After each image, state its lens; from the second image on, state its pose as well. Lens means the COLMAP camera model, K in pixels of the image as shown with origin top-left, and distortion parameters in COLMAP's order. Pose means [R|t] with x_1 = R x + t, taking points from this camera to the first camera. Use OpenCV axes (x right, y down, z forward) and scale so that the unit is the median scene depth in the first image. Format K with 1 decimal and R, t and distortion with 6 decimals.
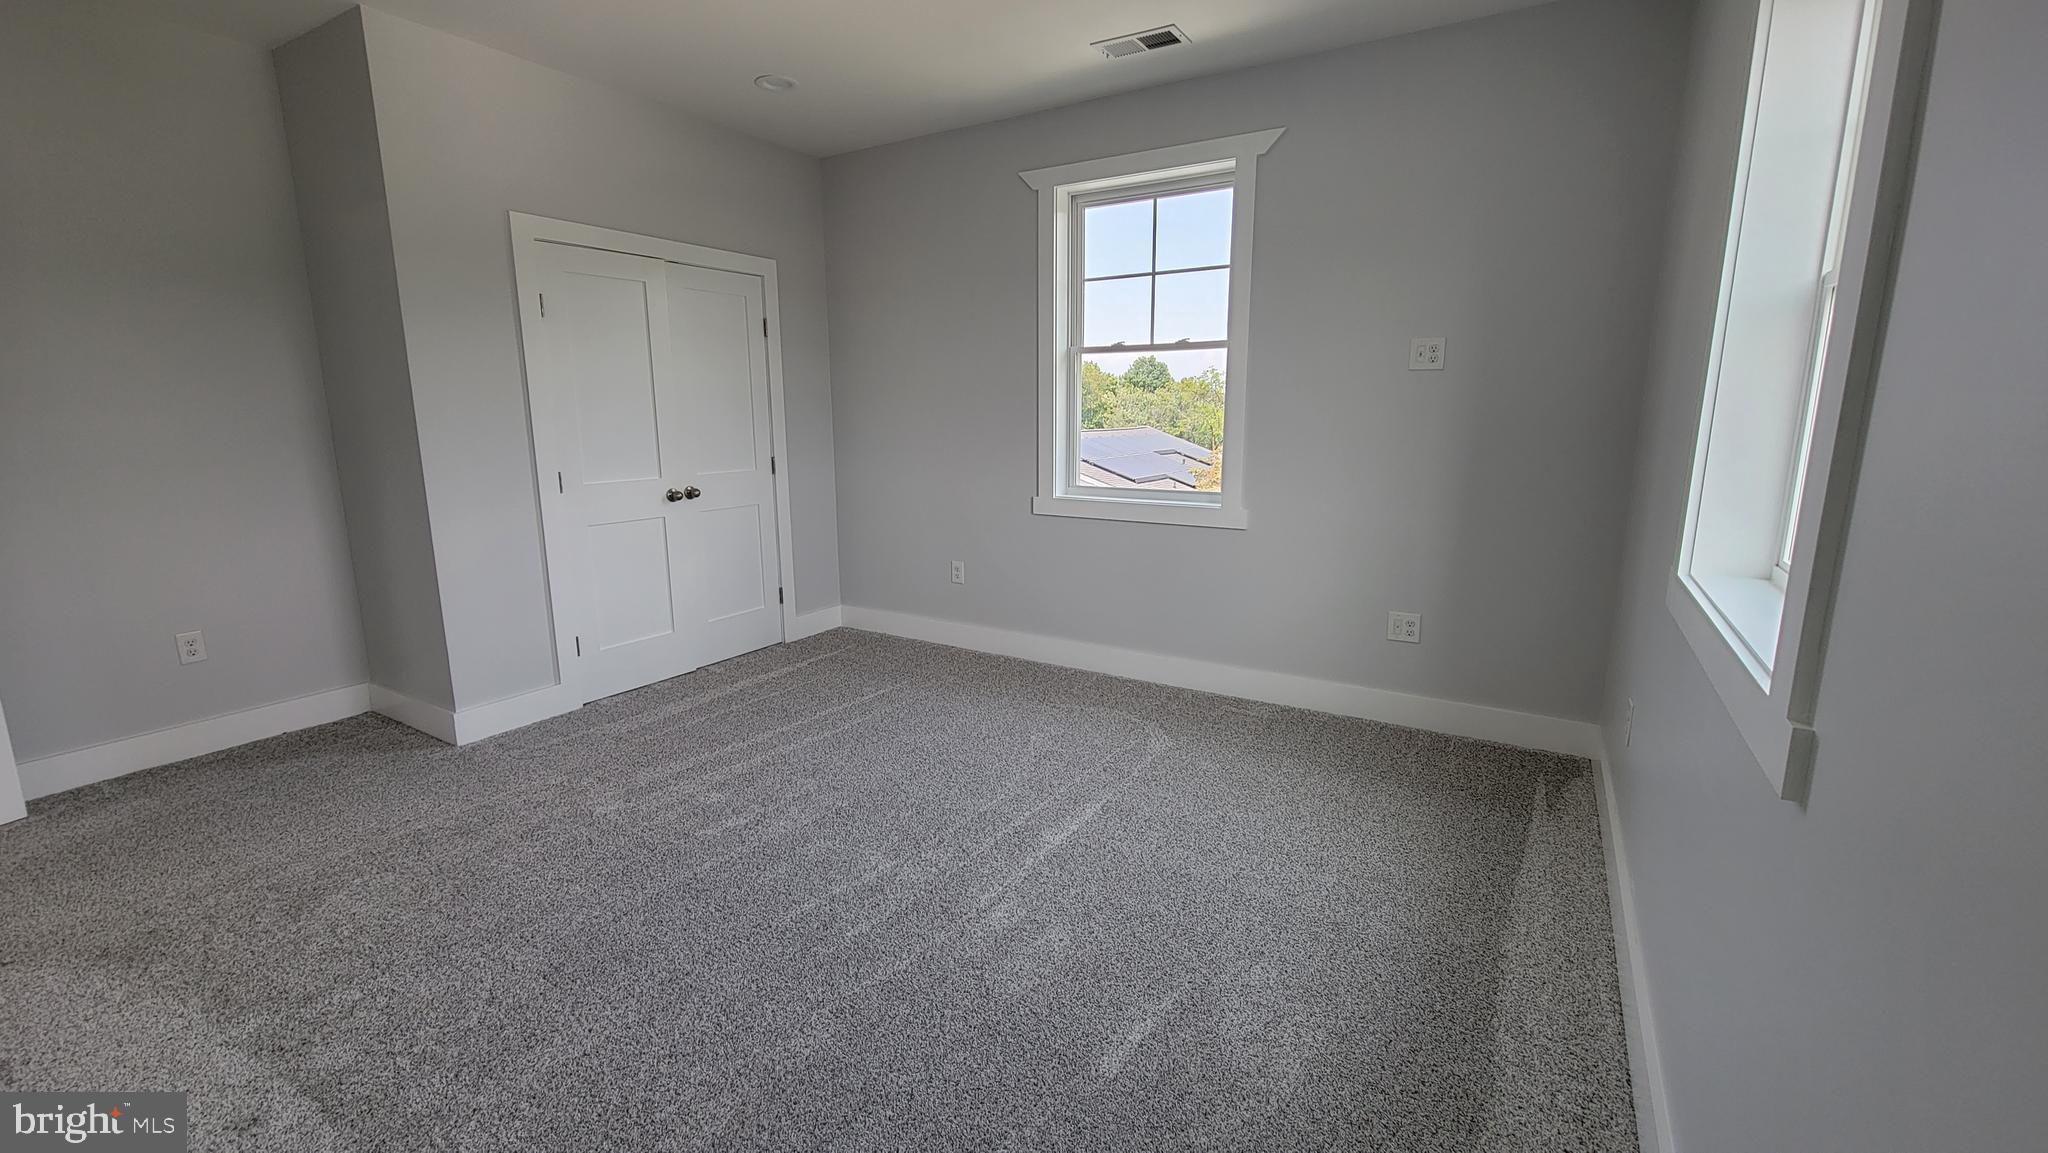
lens RADIAL K [[866.7, 0, 1015.7], [0, 866.7, 559.2], [0, 0, 1]] dist [0.019092, -0.000027]
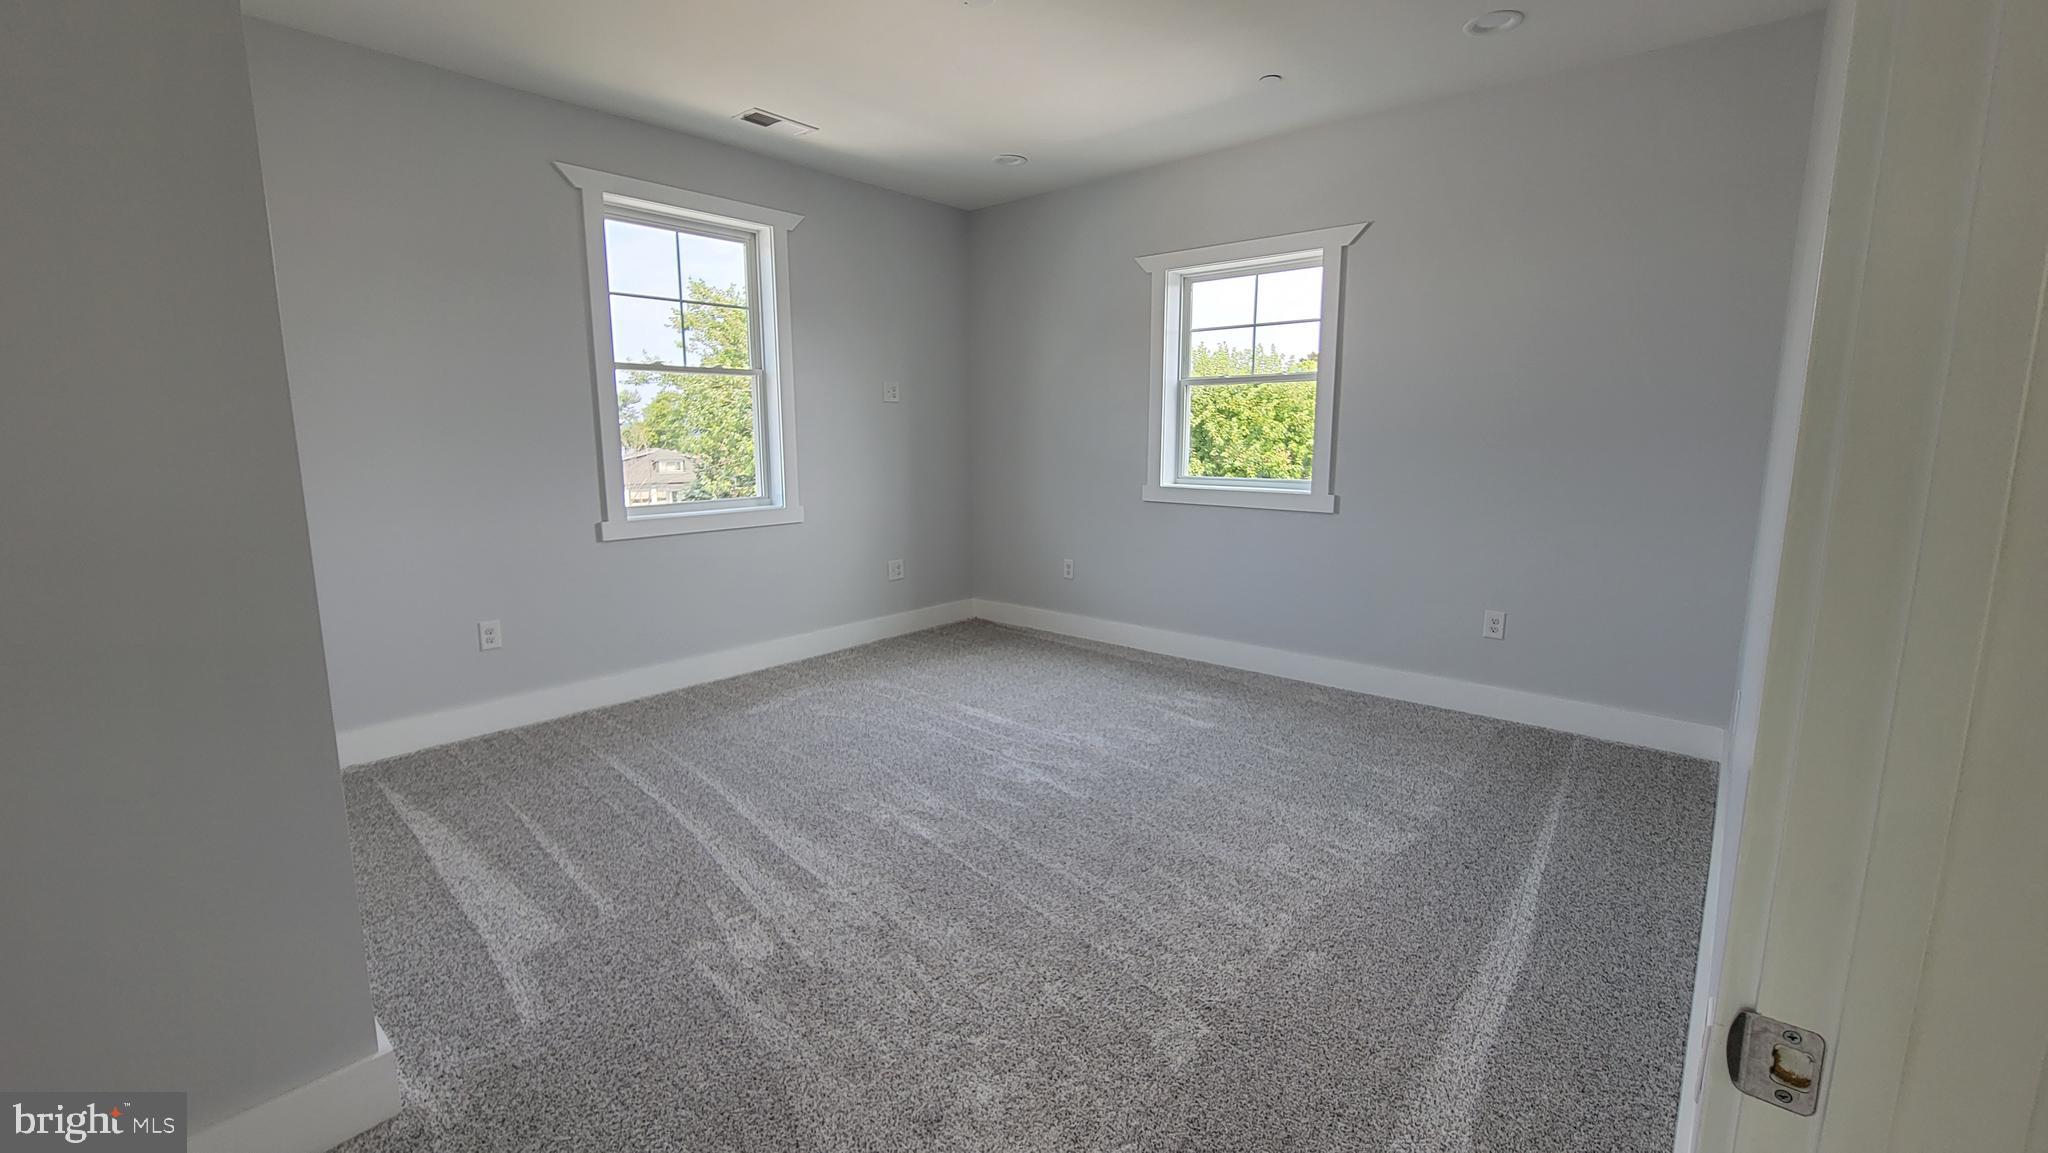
lens RADIAL K [[838.1, 0, 1020.3], [0, 838.1, 565.3], [0, 0, 1]] dist [0.000327, -0.000052]
pose [[0.159293, -0.149304, 0.975876, -0.871526], [0.182278, 0.975951, 0.119563, -0.060635], [-0.970258, 0.158835, 0.182677, 0.478623]]
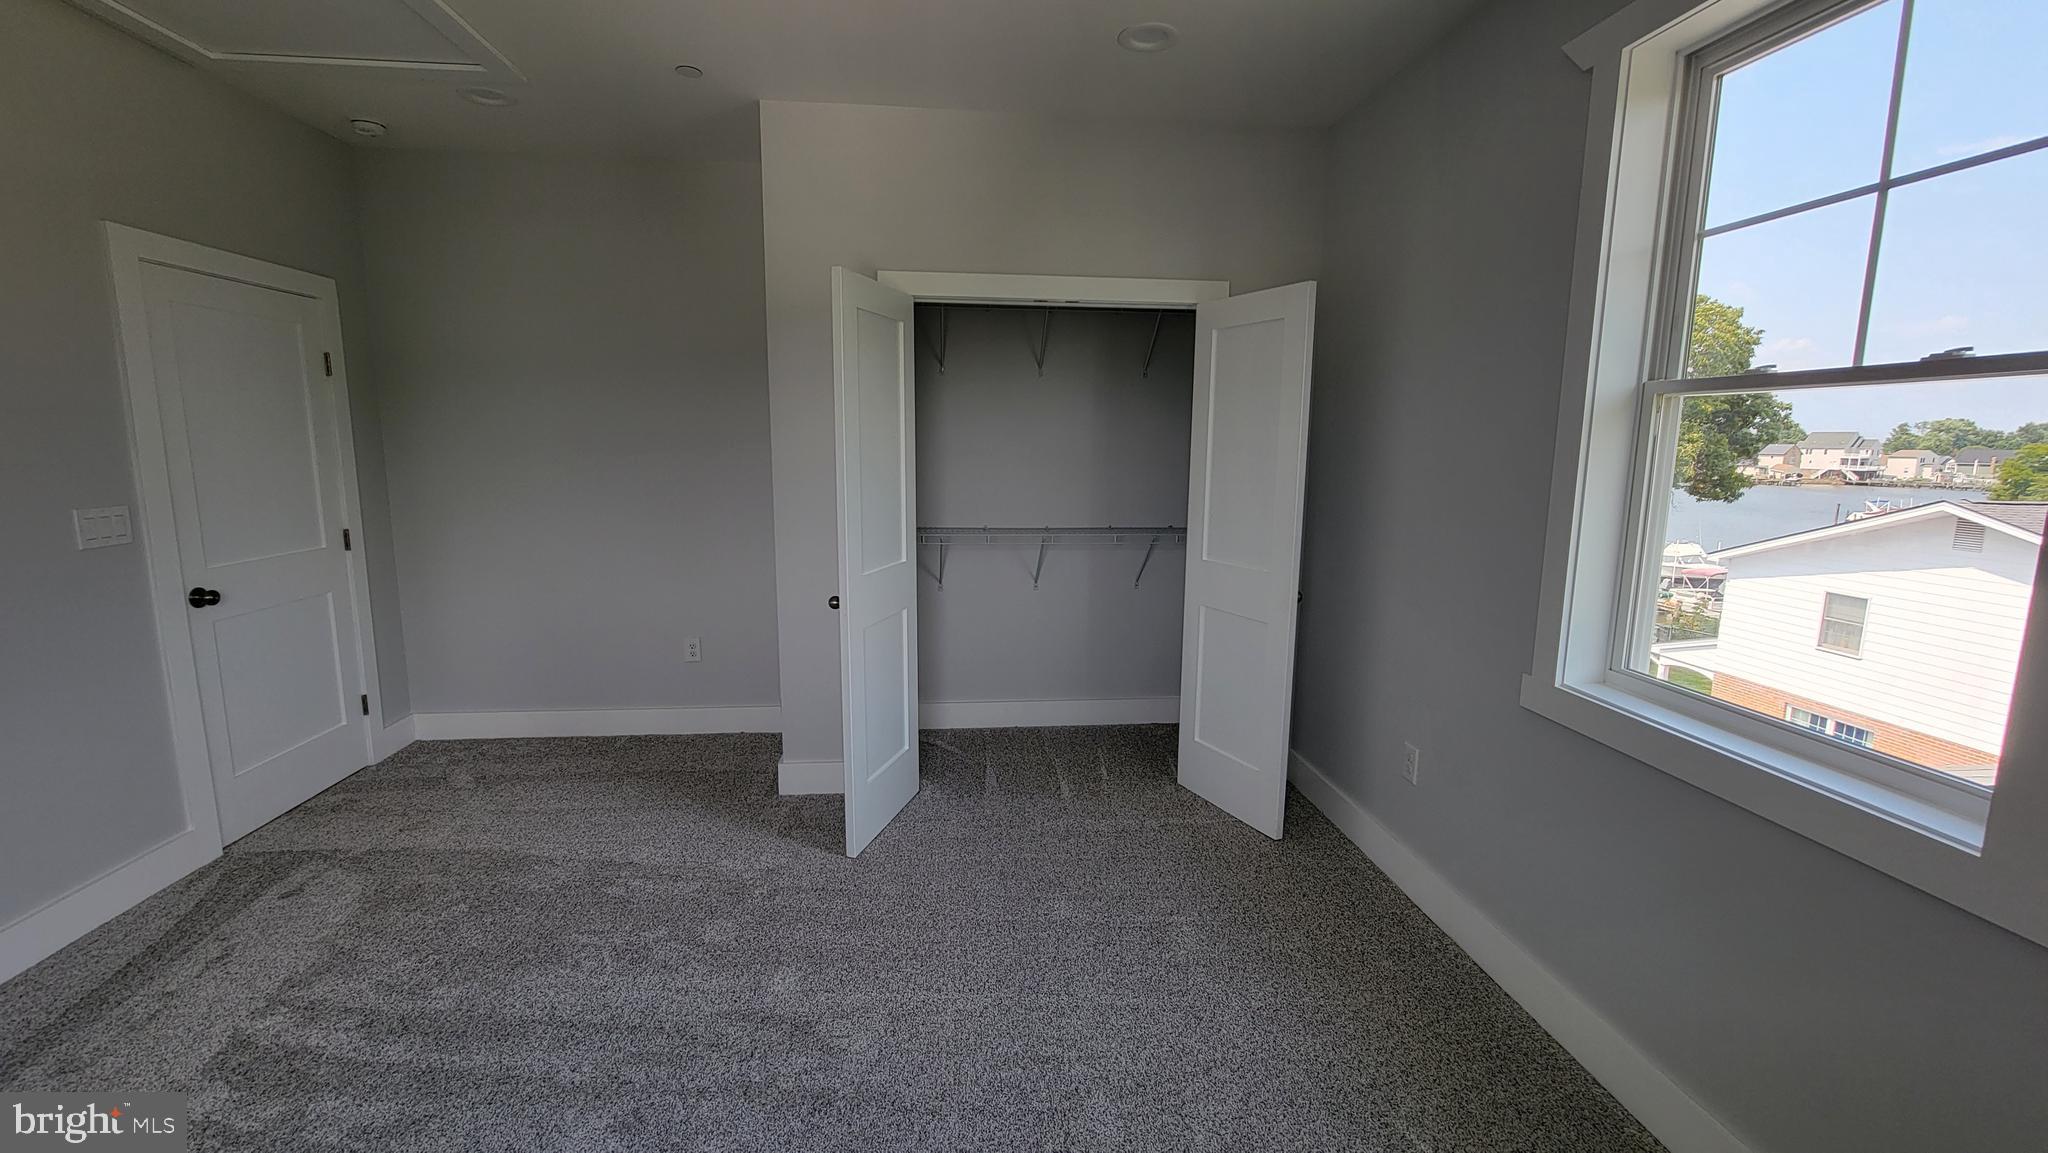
lens RADIAL K [[838.1, 0, 1020.3], [0, 838.1, 565.3], [0, 0, 1]] dist [0.000327, -0.000052]
pose [[0.614237, 0.127763, -0.778710, 0.245667], [-0.155675, 0.987032, 0.039148, -0.122026], [0.773614, 0.097180, 0.626161, 0.507641]]
